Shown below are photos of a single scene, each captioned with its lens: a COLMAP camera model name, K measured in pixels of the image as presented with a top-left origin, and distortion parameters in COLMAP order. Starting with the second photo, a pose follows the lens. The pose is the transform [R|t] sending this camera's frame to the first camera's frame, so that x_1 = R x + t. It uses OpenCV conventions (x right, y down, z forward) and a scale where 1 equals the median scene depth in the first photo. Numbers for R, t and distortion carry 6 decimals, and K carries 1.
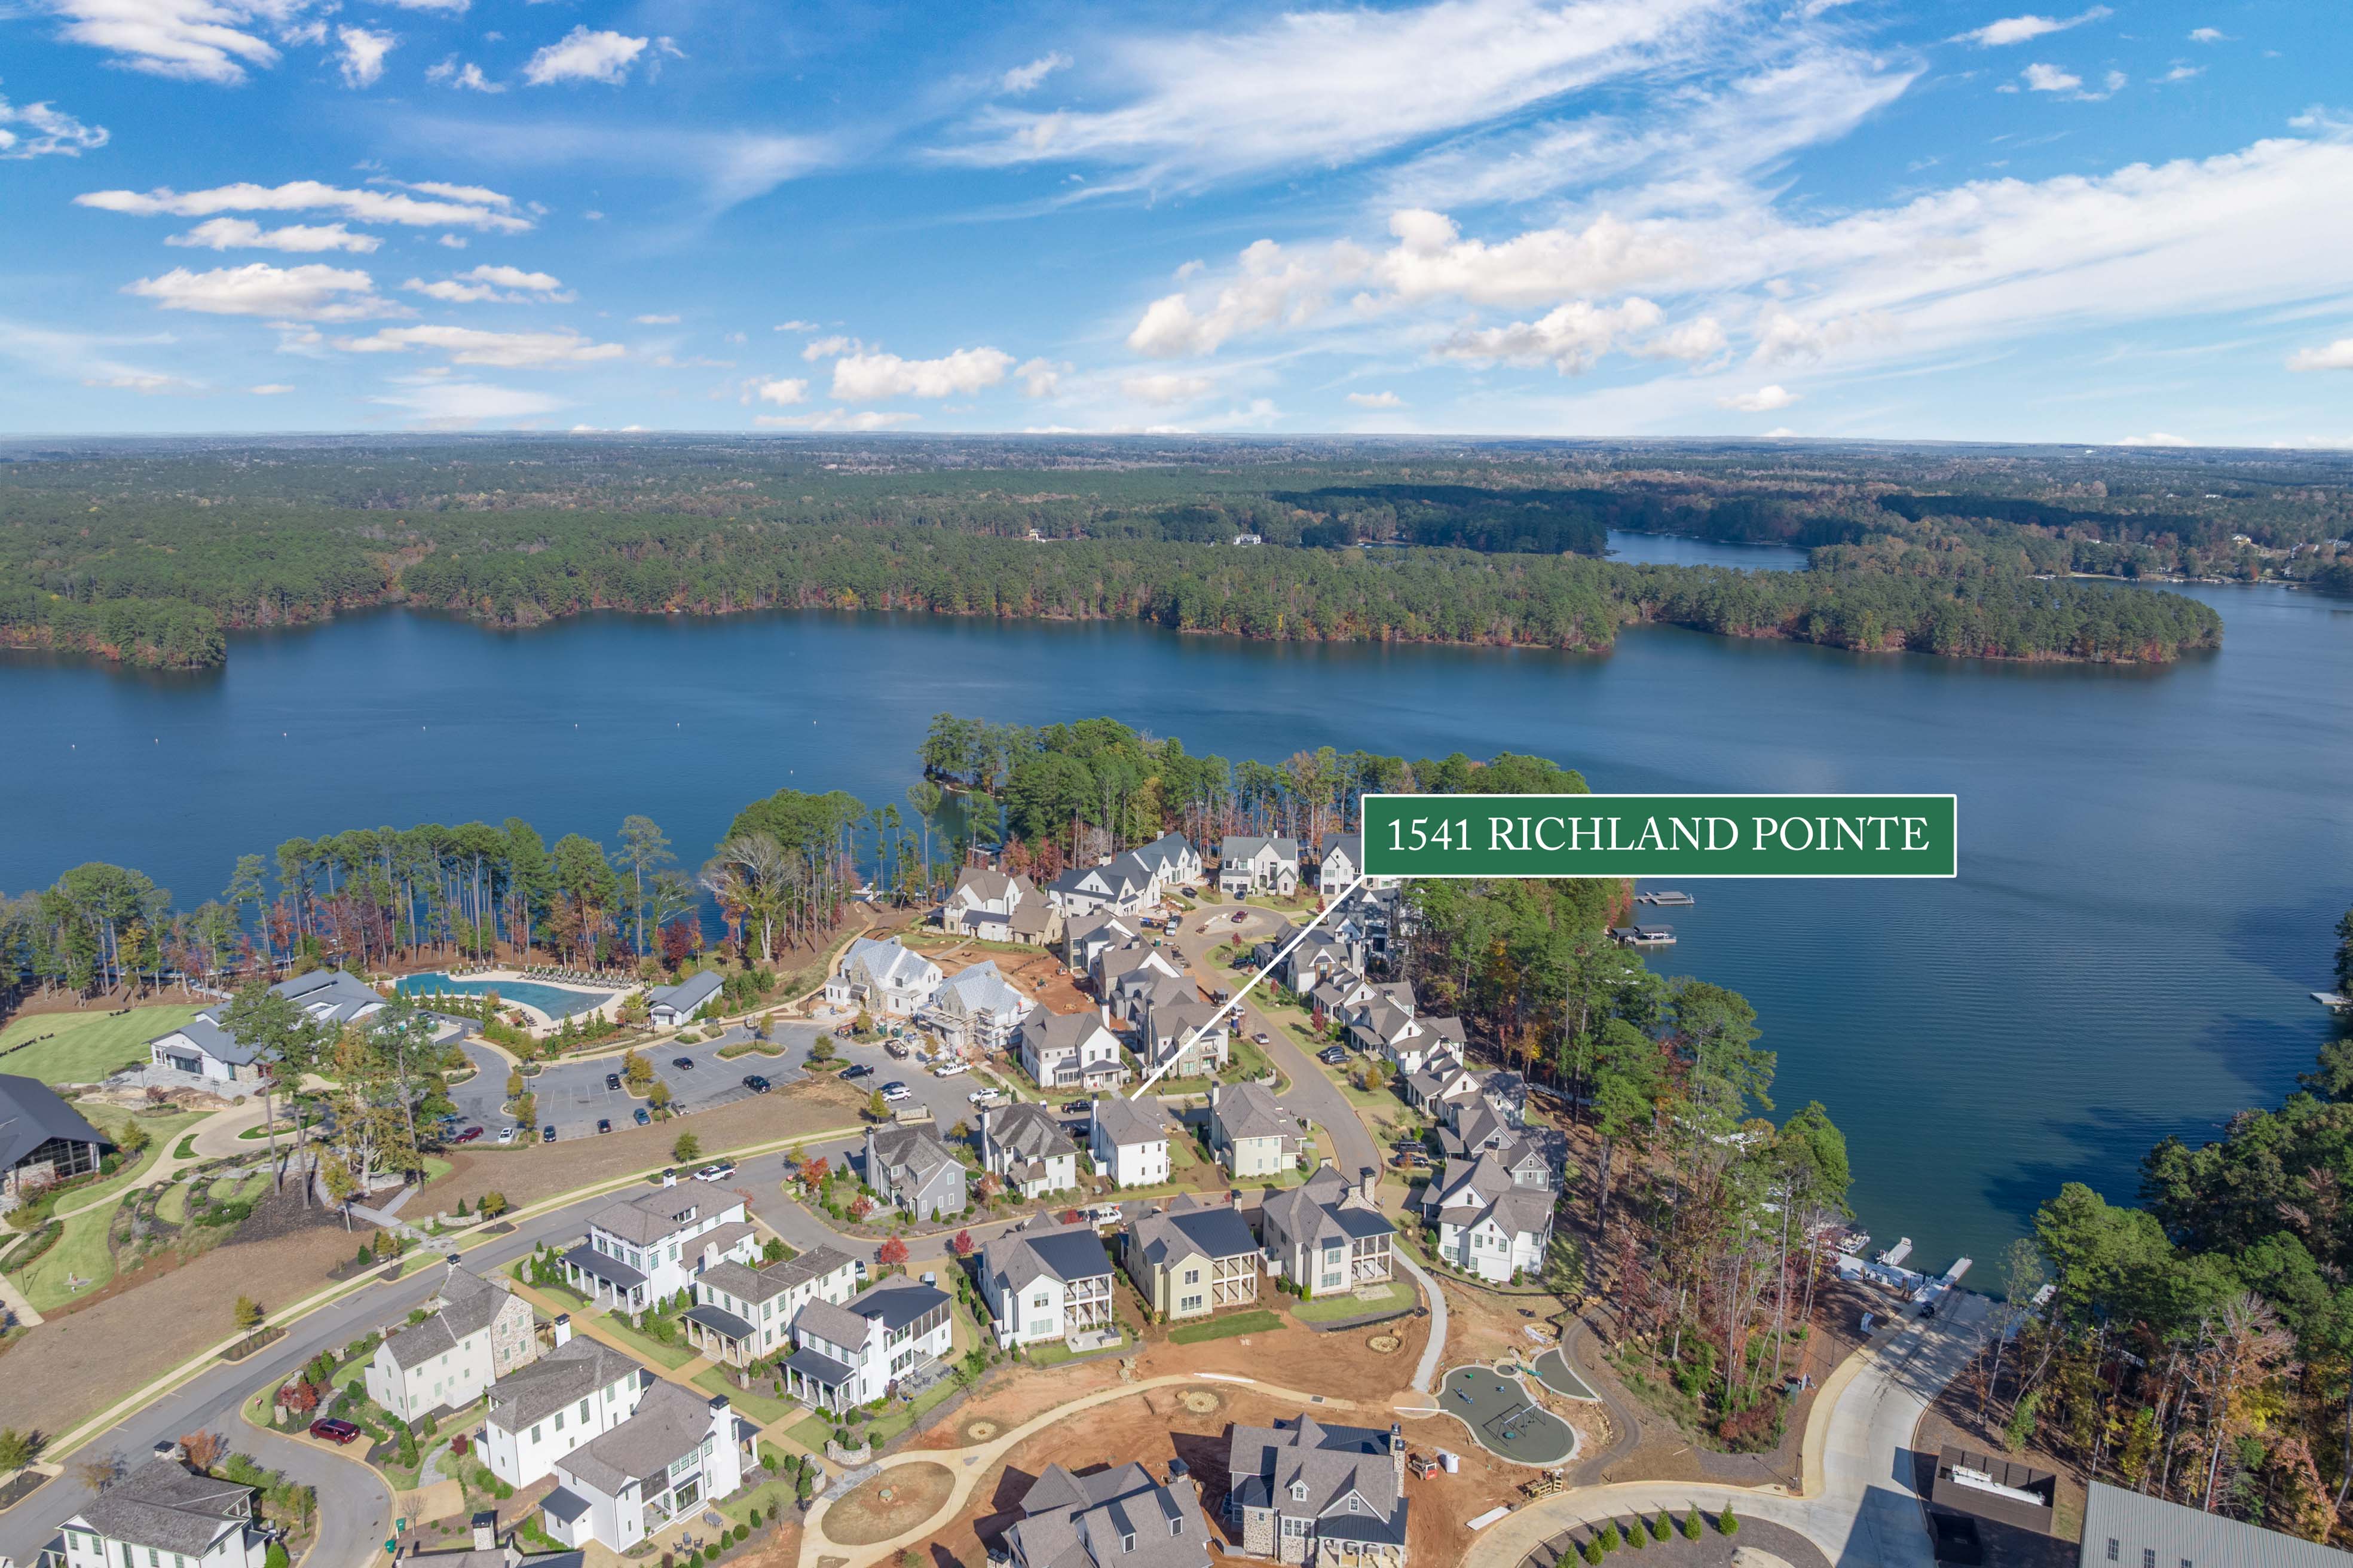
lens RADIAL K [[1653.2, 0, 1176.5], [0, 1653.2, 784.0], [0, 0, 1]] dist [-0.023606, -0.026102]
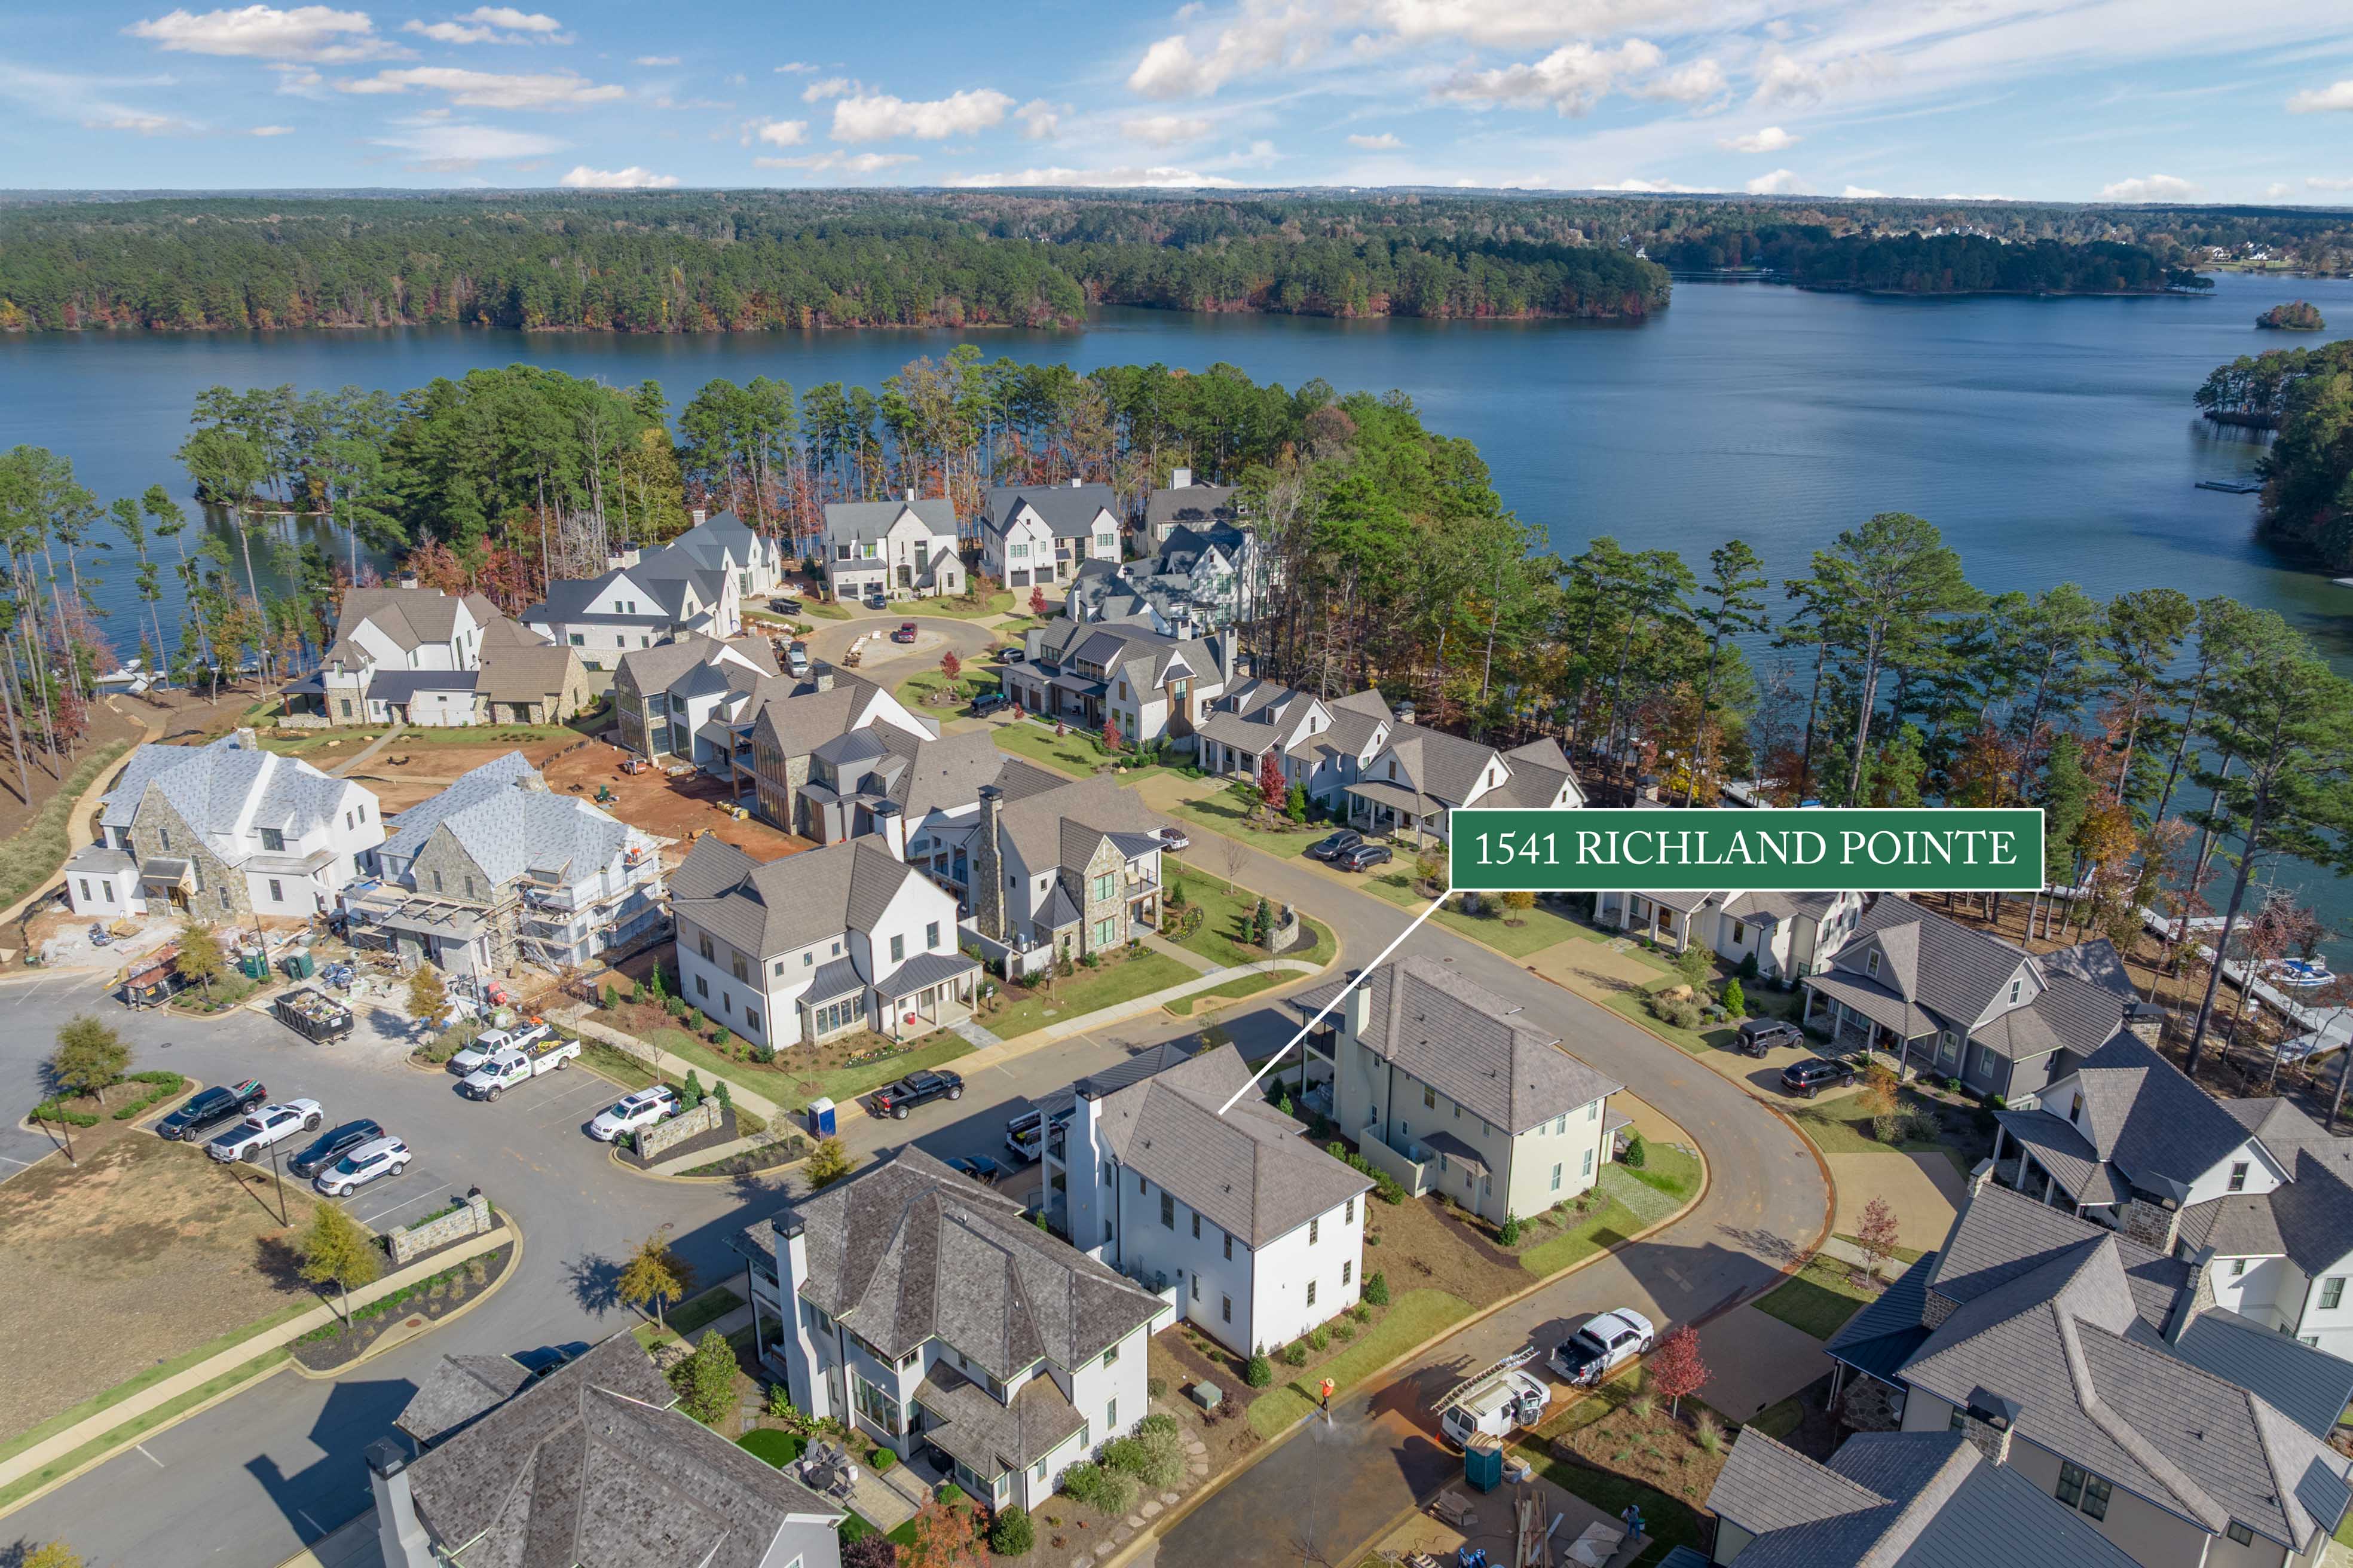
lens RADIAL K [[1653.2, 0, 1176.5], [0, 1653.2, 784.0], [0, 0, 1]] dist [-0.023606, -0.026102]
pose [[0.915554, -0.138243, 0.377691, -0.100089], [0.085446, 0.984492, 0.153217, 0.056258], [-0.393014, -0.108006, 0.913167, 0.479853]]
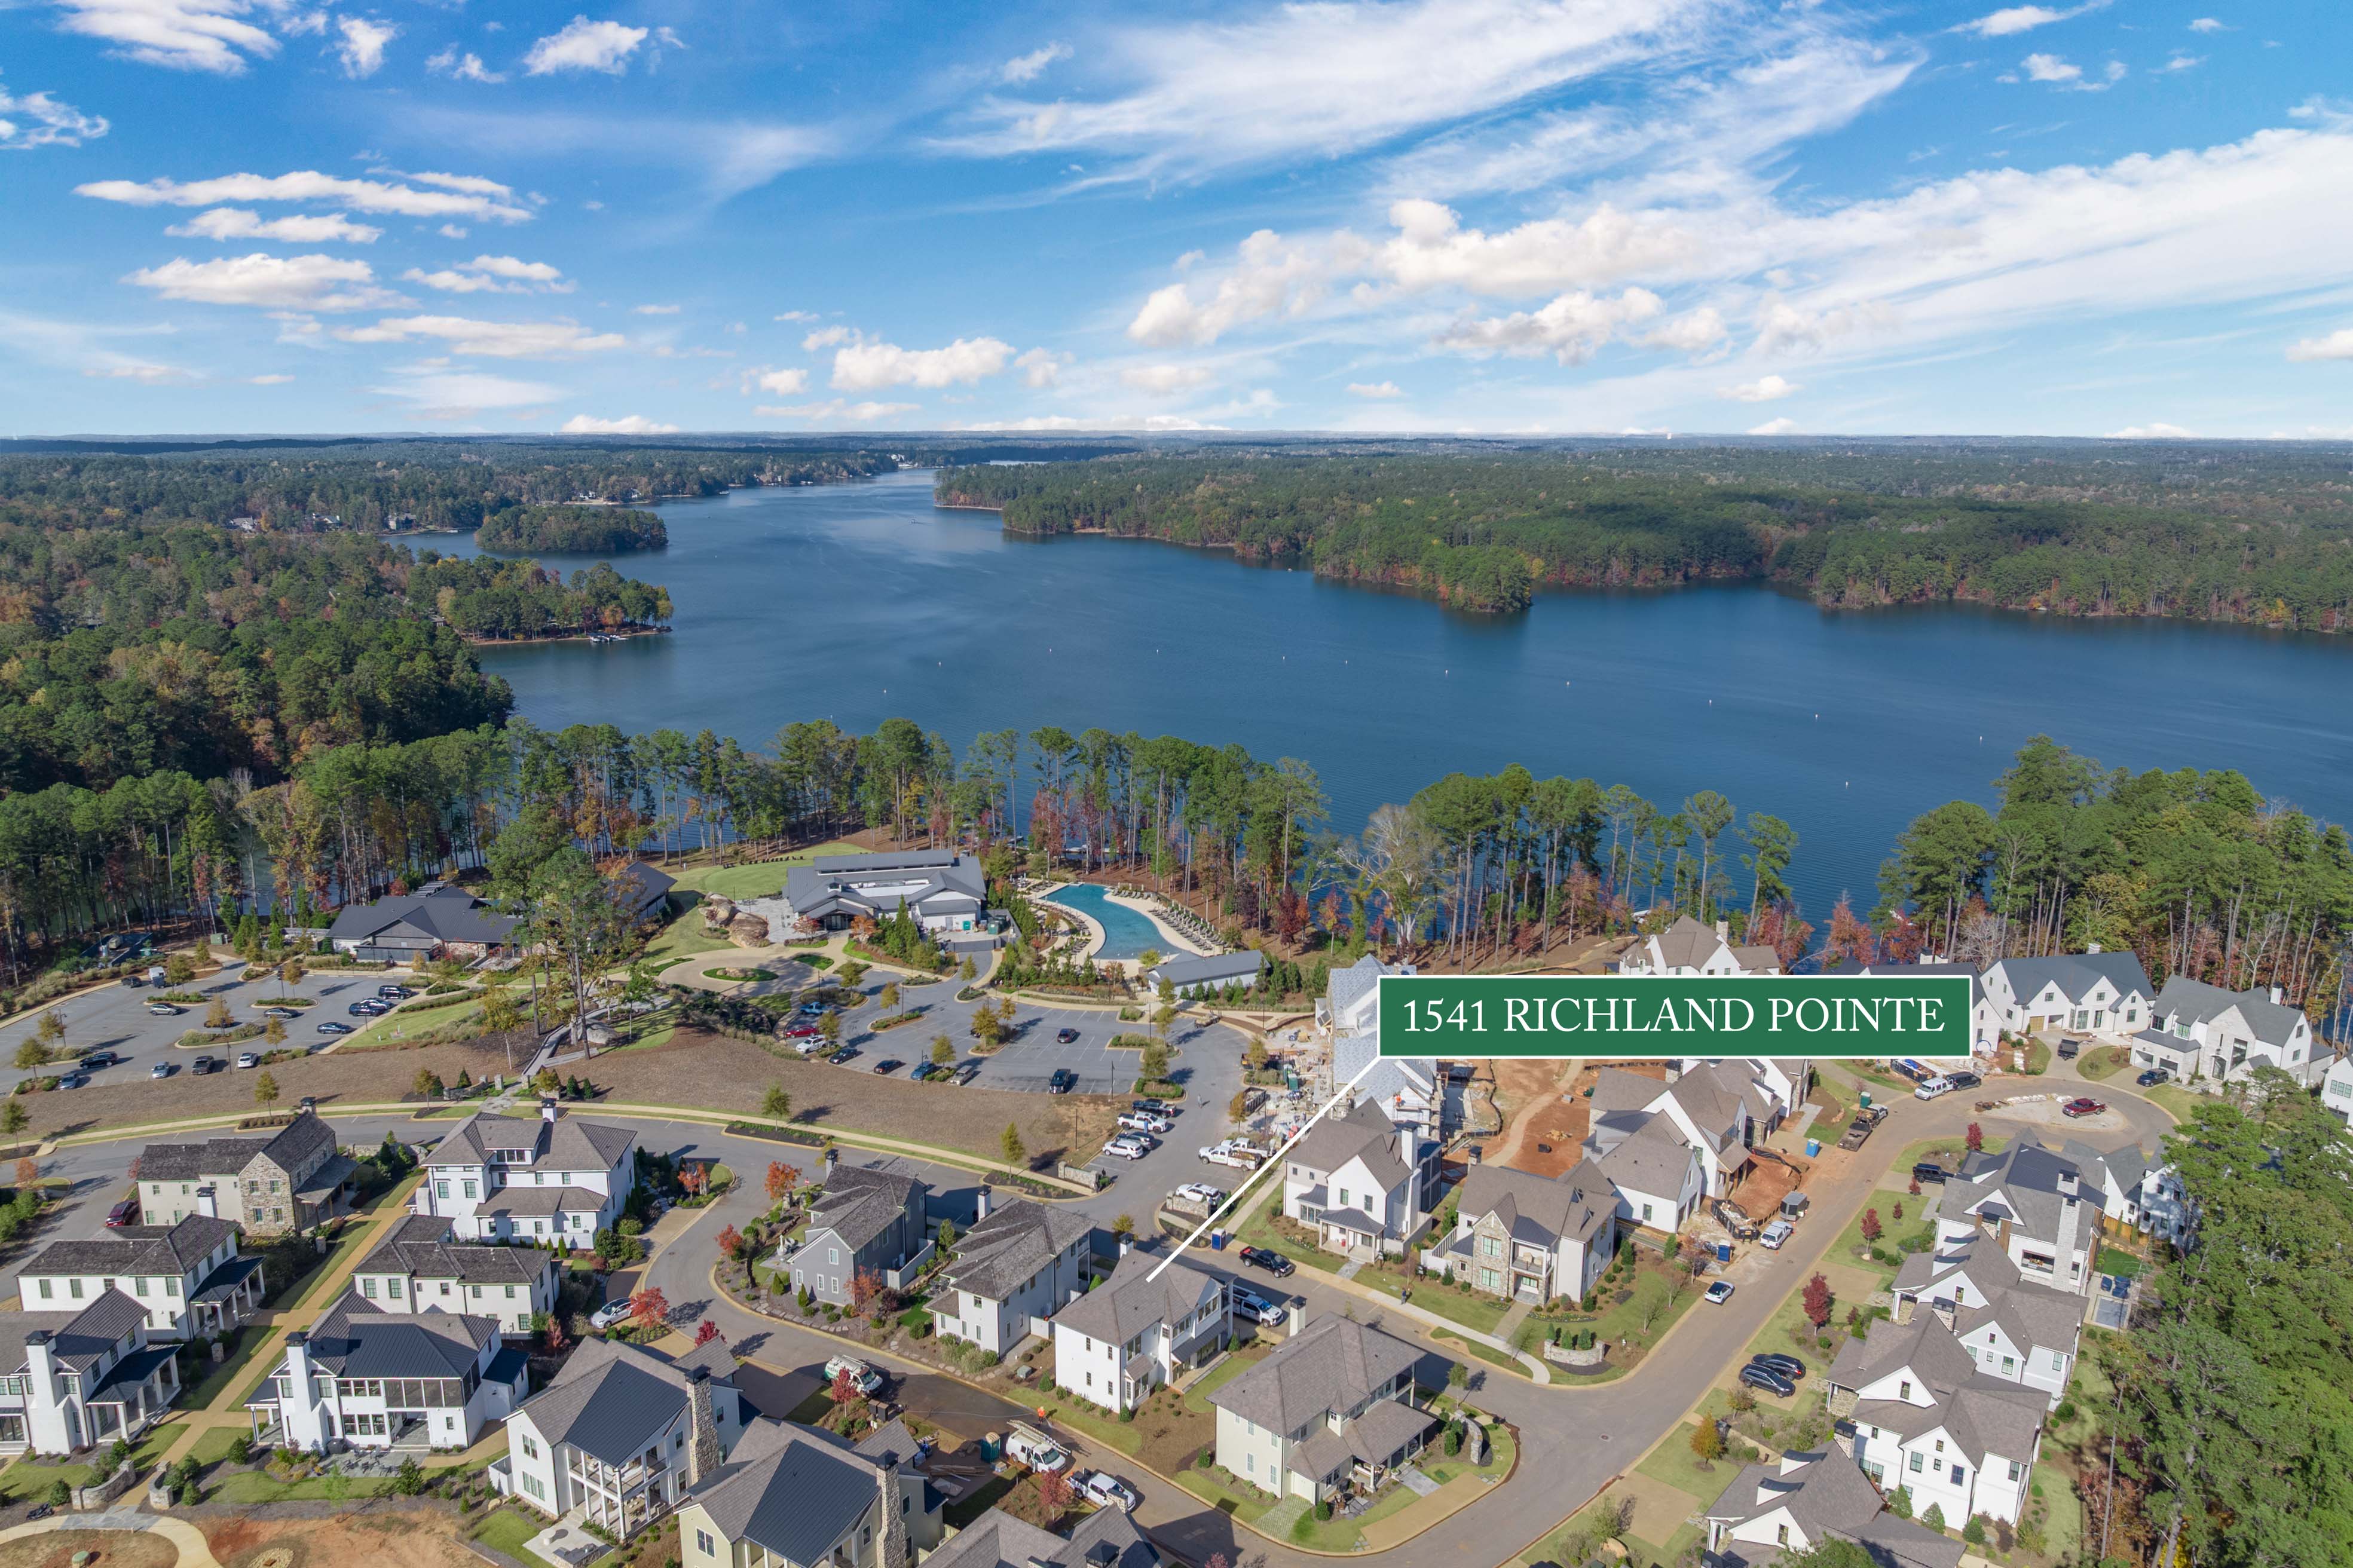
lens RADIAL K [[1653.2, 0, 1176.5], [0, 1653.2, 784.0], [0, 0, 1]] dist [-0.023606, -0.026102]
pose [[0.600914, 0.163767, -0.782357, 0.290316], [-0.166988, 0.982909, 0.077488, -0.022597], [0.781676, 0.084081, 0.617991, 0.415801]]
